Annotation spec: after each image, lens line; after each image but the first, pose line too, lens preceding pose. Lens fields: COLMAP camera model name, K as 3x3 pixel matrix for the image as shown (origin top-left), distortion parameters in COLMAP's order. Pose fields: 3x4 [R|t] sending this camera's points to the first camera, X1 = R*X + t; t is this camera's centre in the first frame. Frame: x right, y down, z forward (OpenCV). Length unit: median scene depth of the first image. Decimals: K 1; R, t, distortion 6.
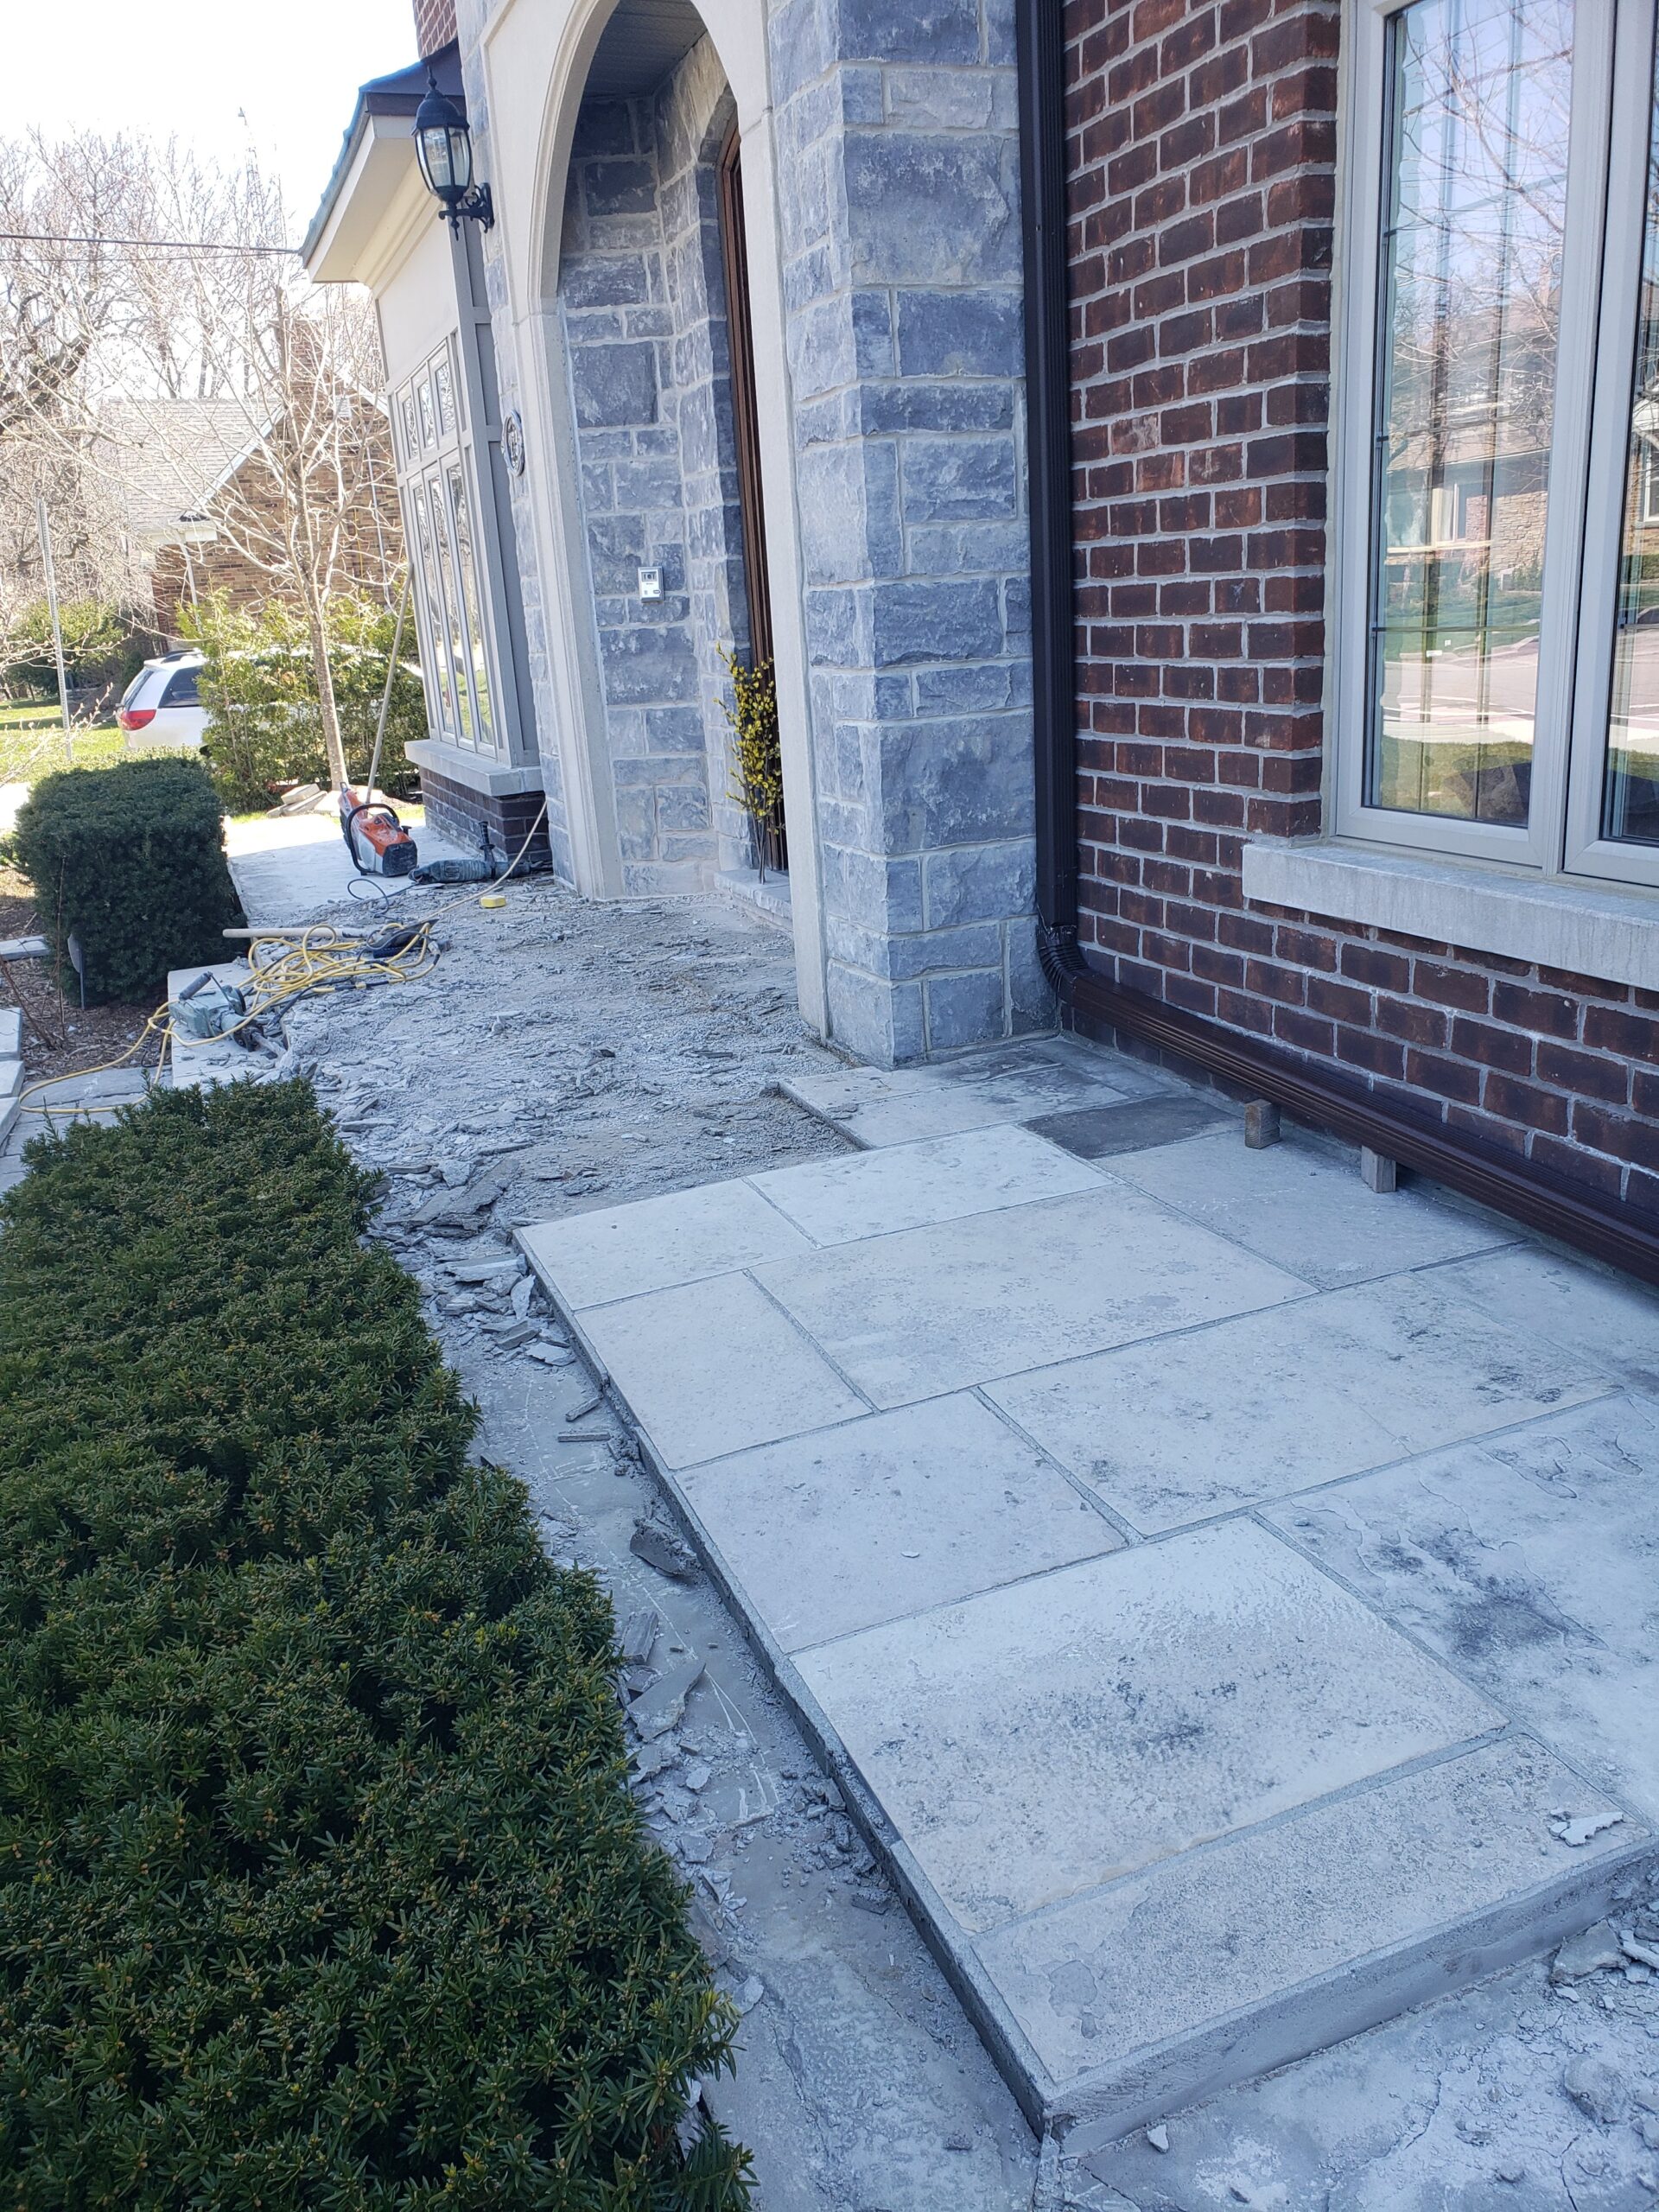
lens RADIAL K [[1733.8, 0, 823.8], [0, 1733.8, 1117.3], [0, 0, 1]] dist [0.009396, 0.017475]
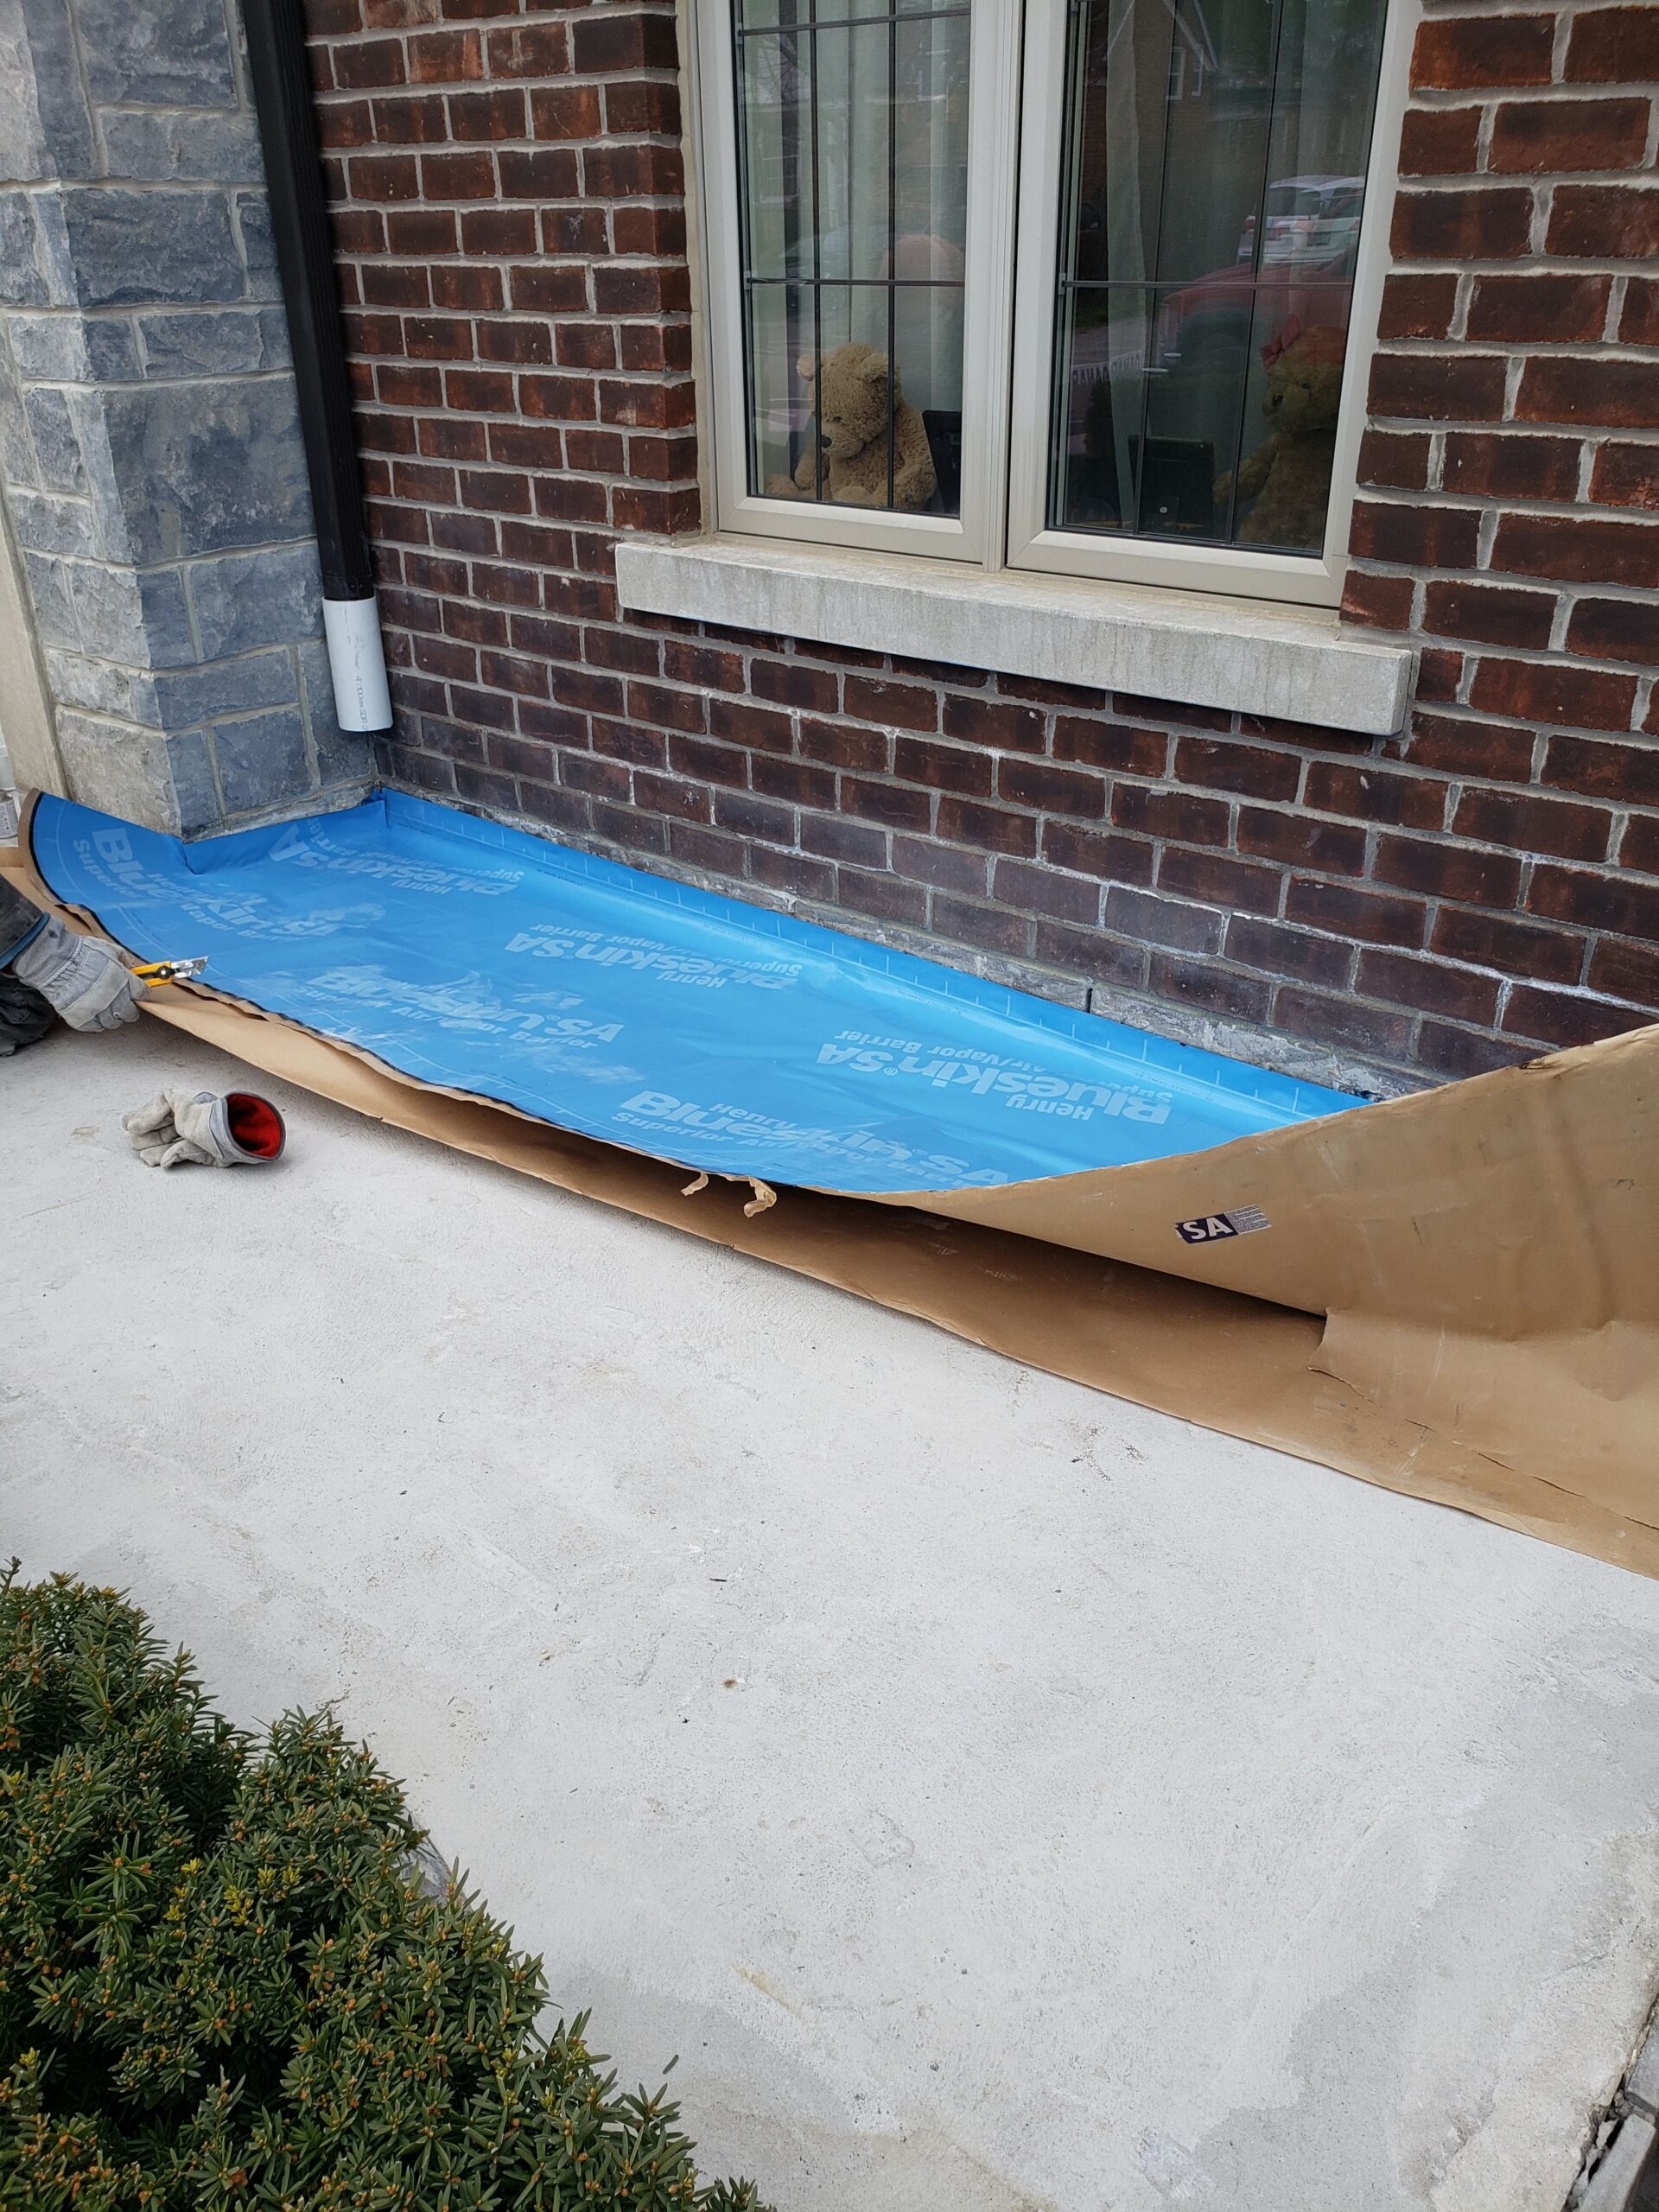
lens RADIAL K [[1733.8, 0, 824.9], [0, 1733.8, 1121.3], [0, 0, 1]] dist [0.009396, 0.017475]
pose [[0.876641, -0.175373, 0.448046, -0.093729], [0.098390, 0.976870, 0.189855, -0.029448], [-0.470978, -0.122351, 0.873619, 0.154938]]
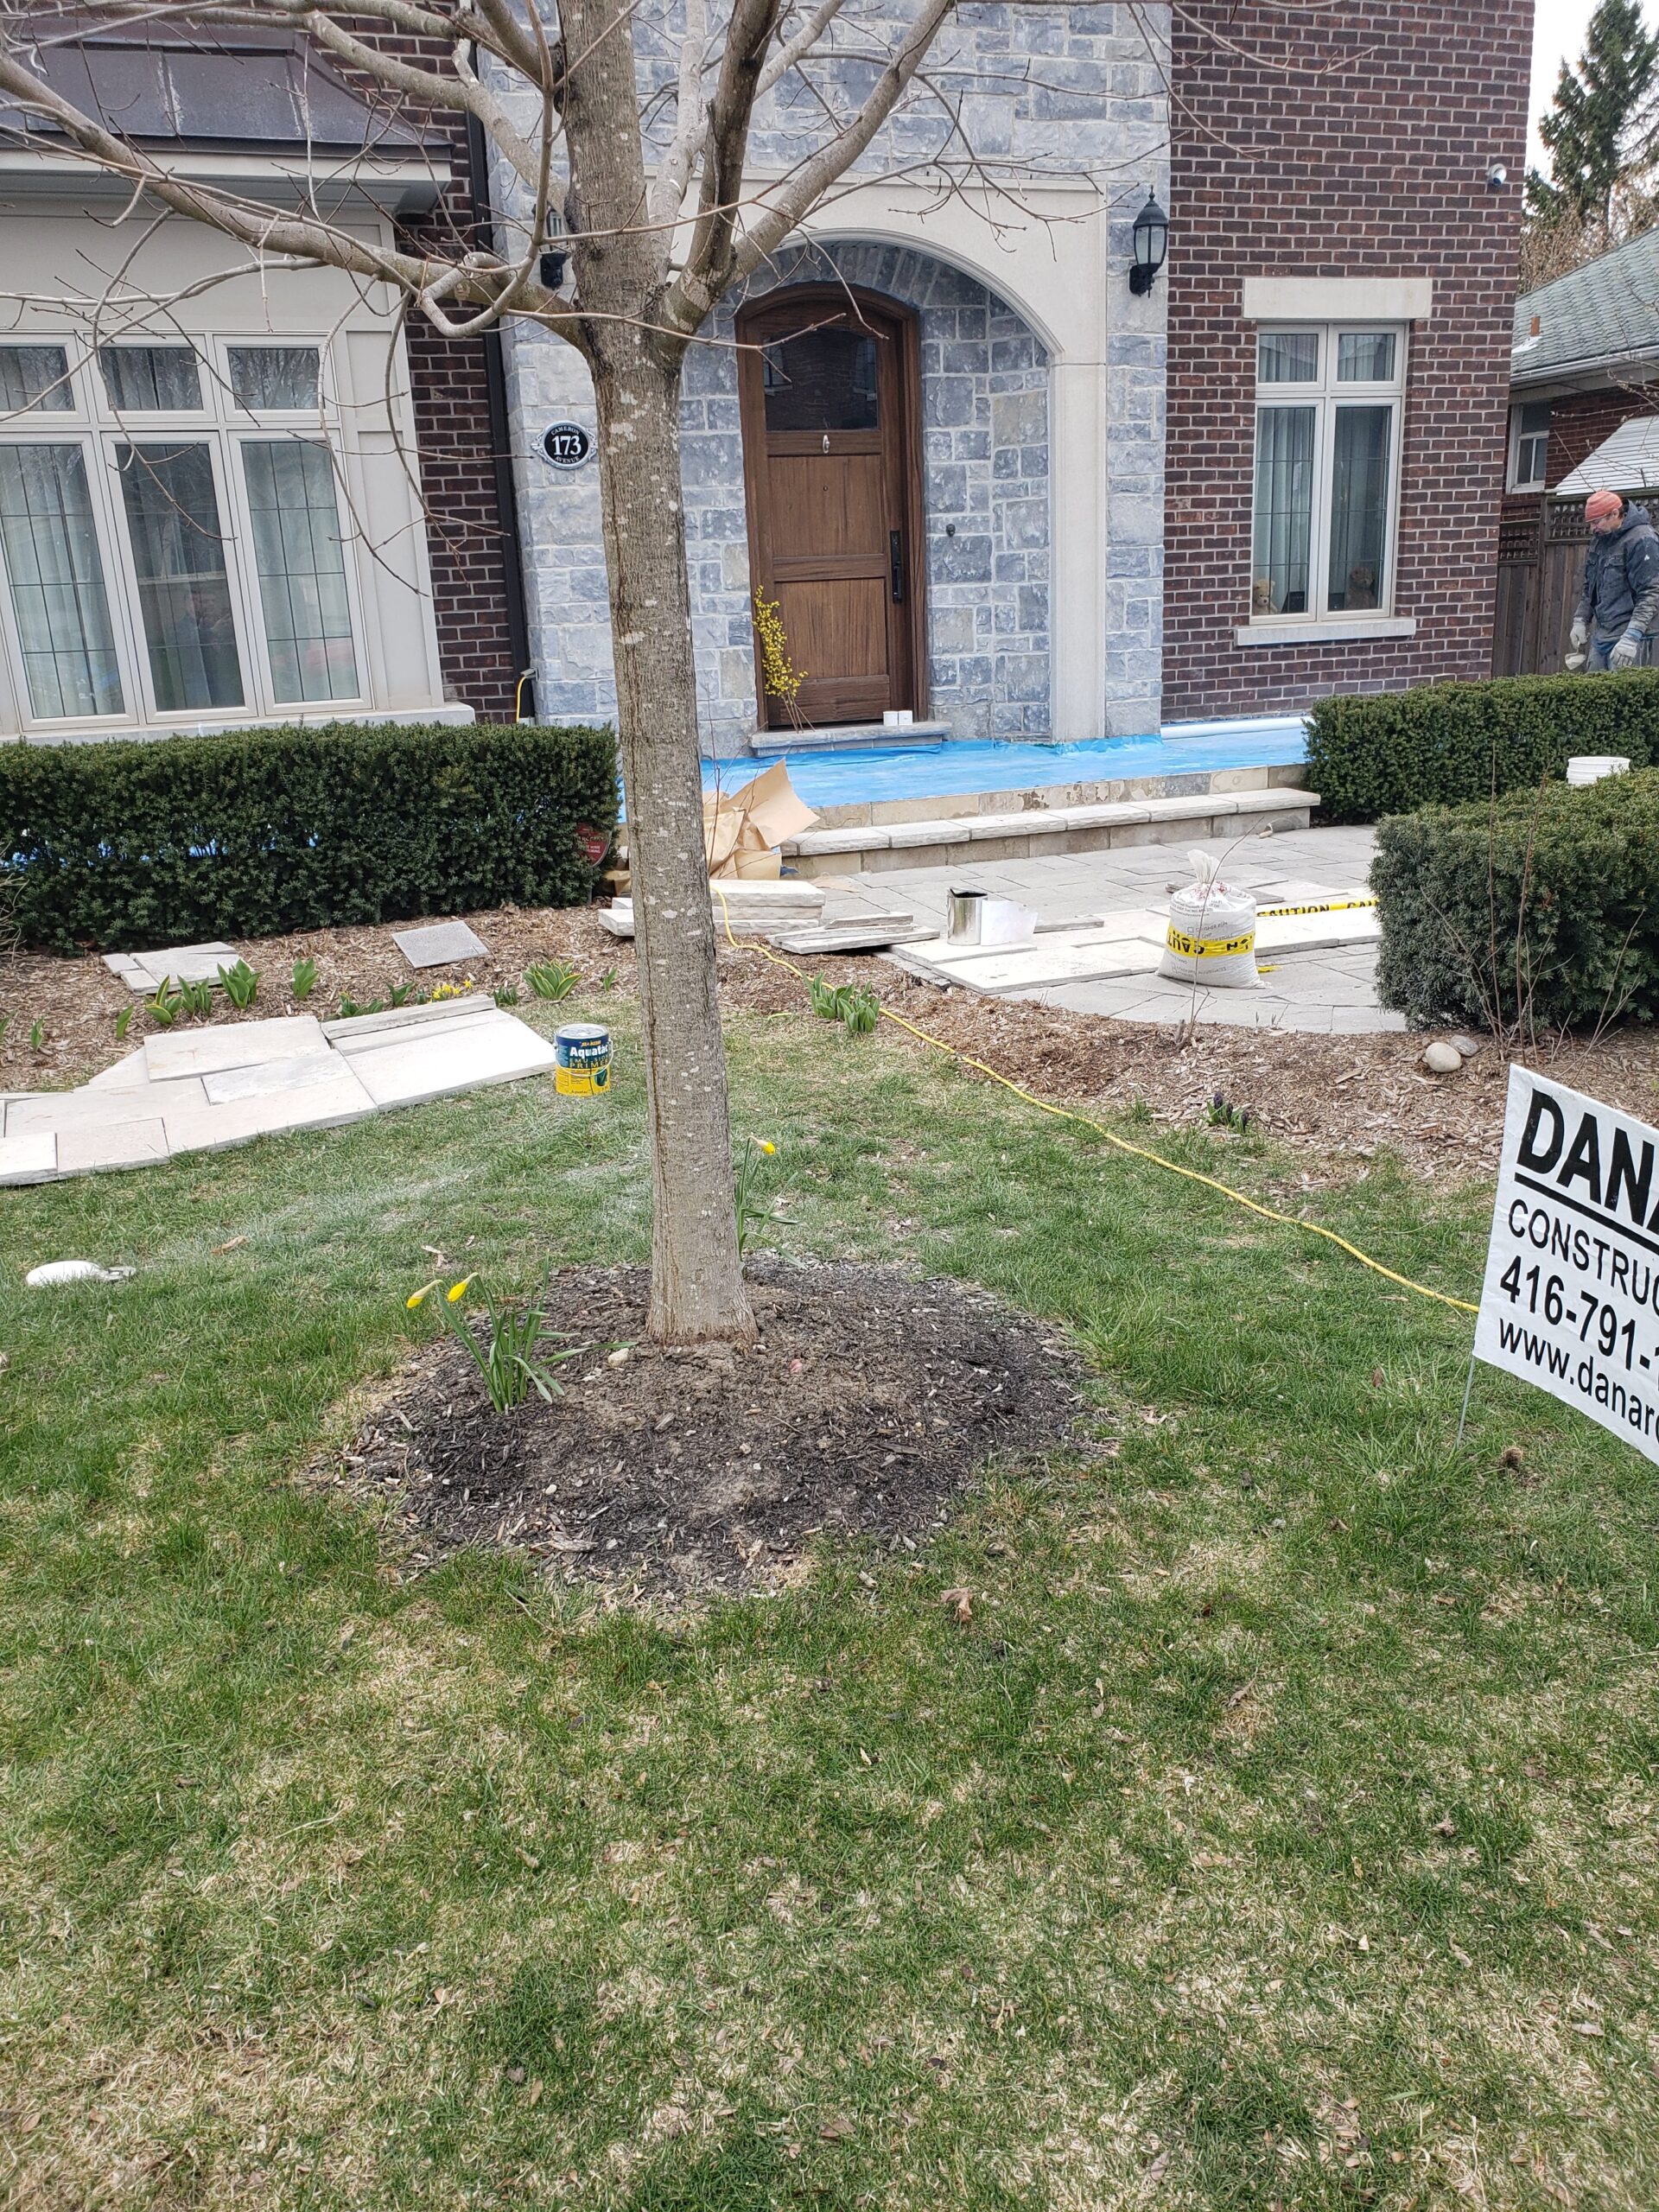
lens RADIAL K [[1733.8, 0, 842.4], [0, 1733.8, 1114.3], [0, 0, 1]] dist [0.009396, 0.017475]
pose [[0.026074, -0.237326, 0.971080, -3.024986], [0.324955, 0.920667, 0.216280, -0.249524], [-0.945370, 0.309918, 0.101125, 1.552233]]
